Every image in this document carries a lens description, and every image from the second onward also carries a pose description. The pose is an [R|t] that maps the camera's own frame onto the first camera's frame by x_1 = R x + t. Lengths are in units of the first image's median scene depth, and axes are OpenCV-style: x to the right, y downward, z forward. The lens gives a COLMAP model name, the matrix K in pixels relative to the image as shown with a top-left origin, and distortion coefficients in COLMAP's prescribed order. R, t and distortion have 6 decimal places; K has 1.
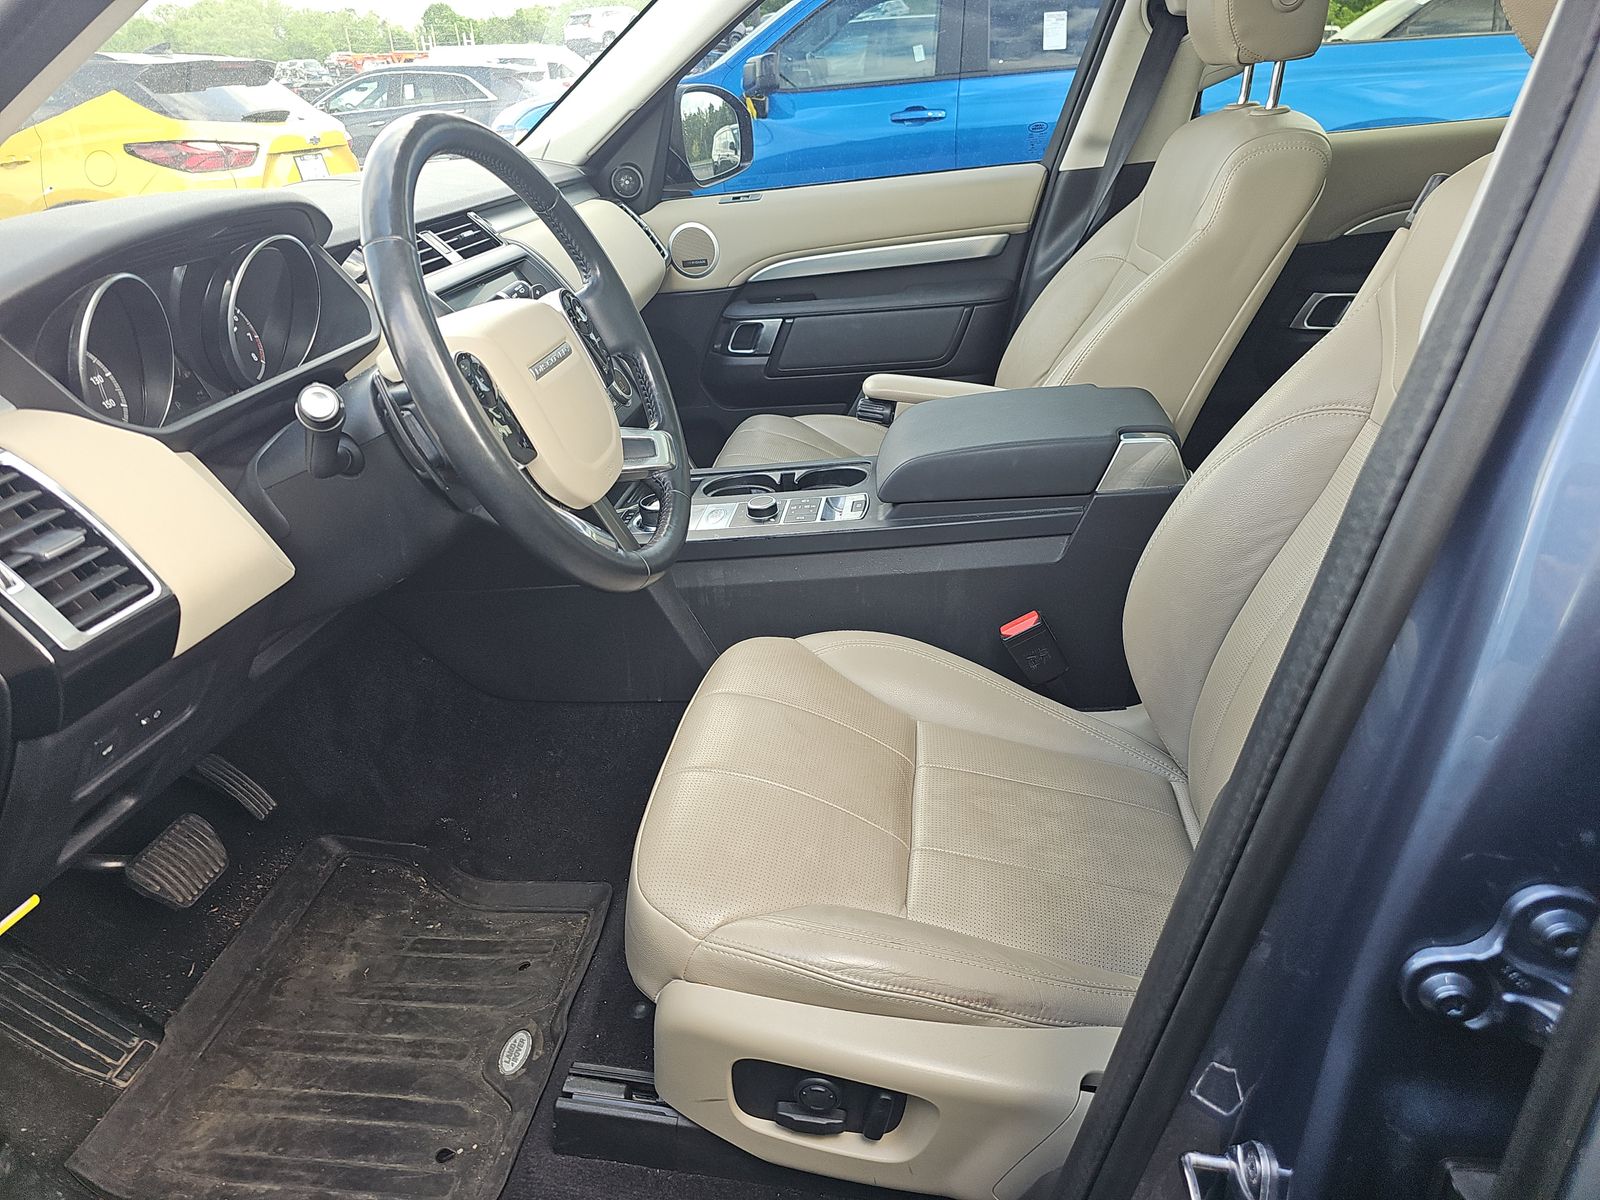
lens RADIAL K [[1077.6, 0, 800.0], [0, 1077.6, 600.0], [0, 0, 1]] dist [-0.008420, -0.000718]
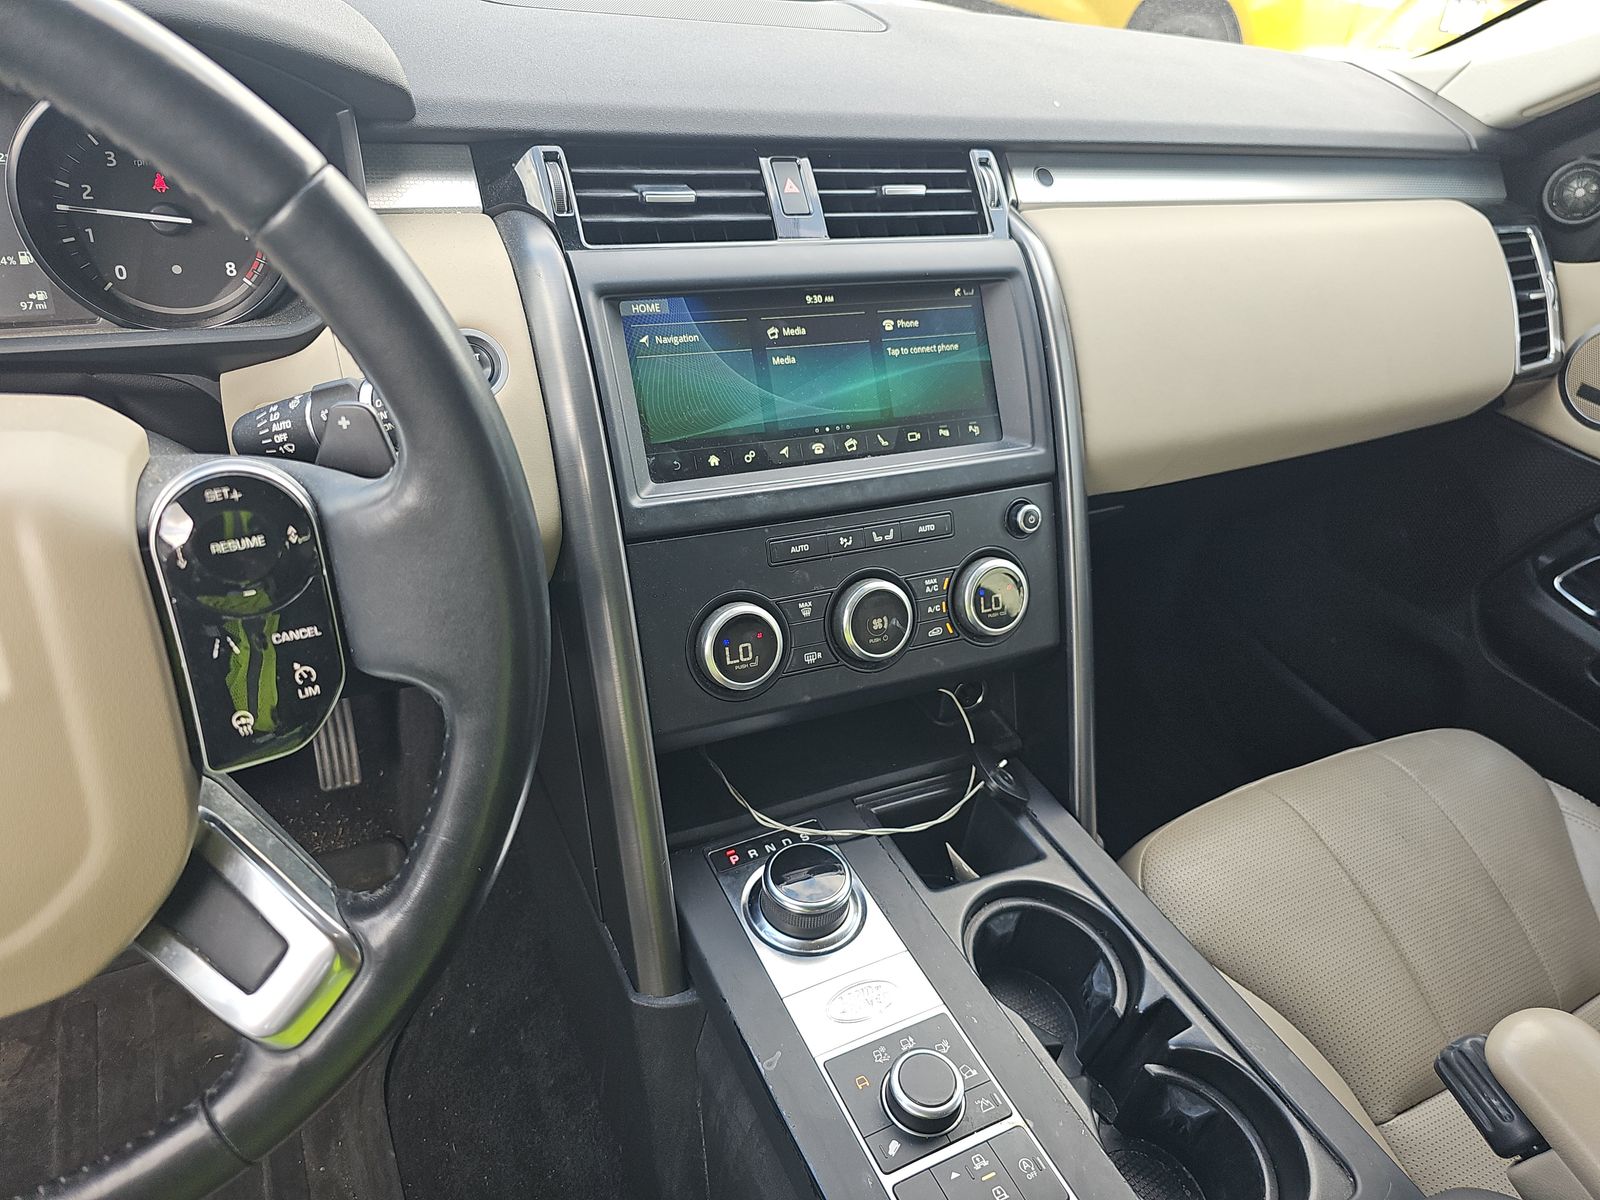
lens RADIAL K [[1044.5, 0, 800.0], [0, 1044.5, 600.0], [0, 0, 1]] dist [0.090523, -0.083158]
pose [[0.545810, 0.590595, -0.594381, 0.061380], [-0.506438, 0.797654, 0.327520, -0.312682], [0.667542, 0.122253, 0.734467, 0.611031]]
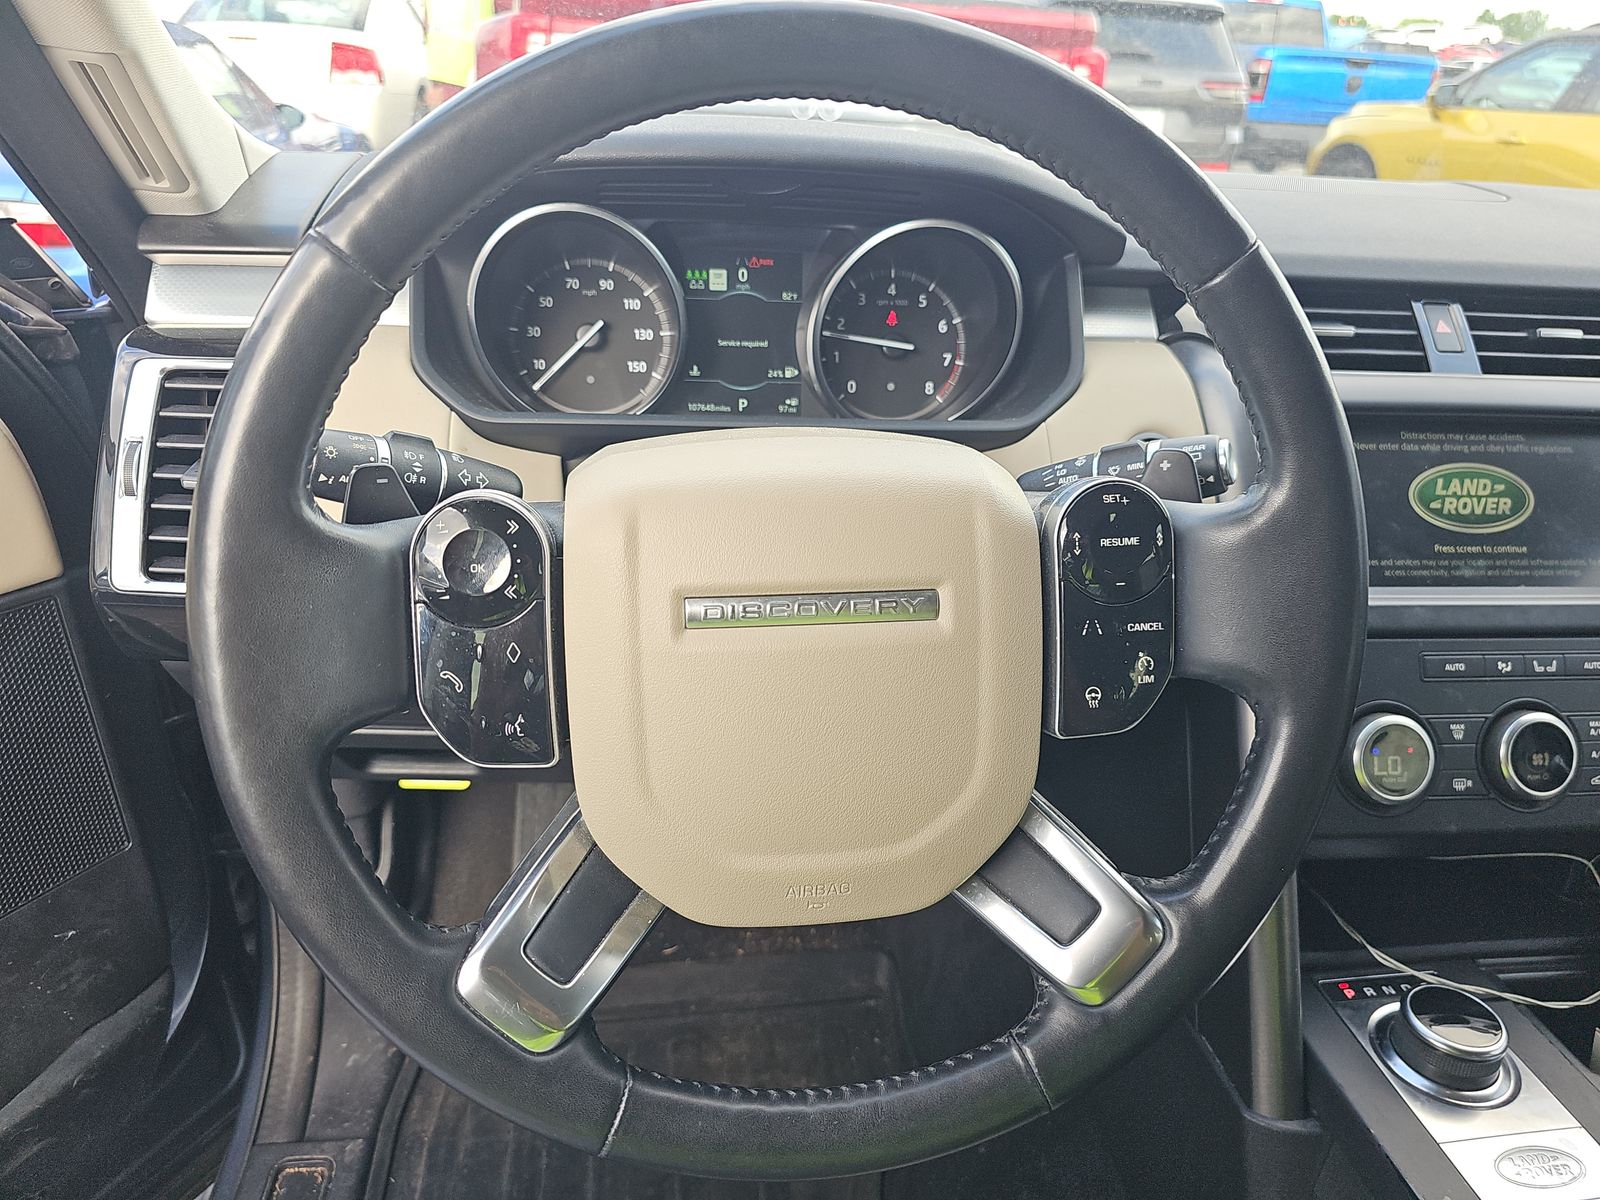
lens RADIAL K [[1077.6, 0, 800.0], [0, 1077.6, 600.0], [0, 0, 1]] dist [-0.008420, -0.000718]
pose [[0.258168, 0.494266, -0.830091, 0.066531], [-0.494211, 0.805851, 0.326128, -0.221204], [0.830124, 0.326044, 0.452316, 0.507750]]
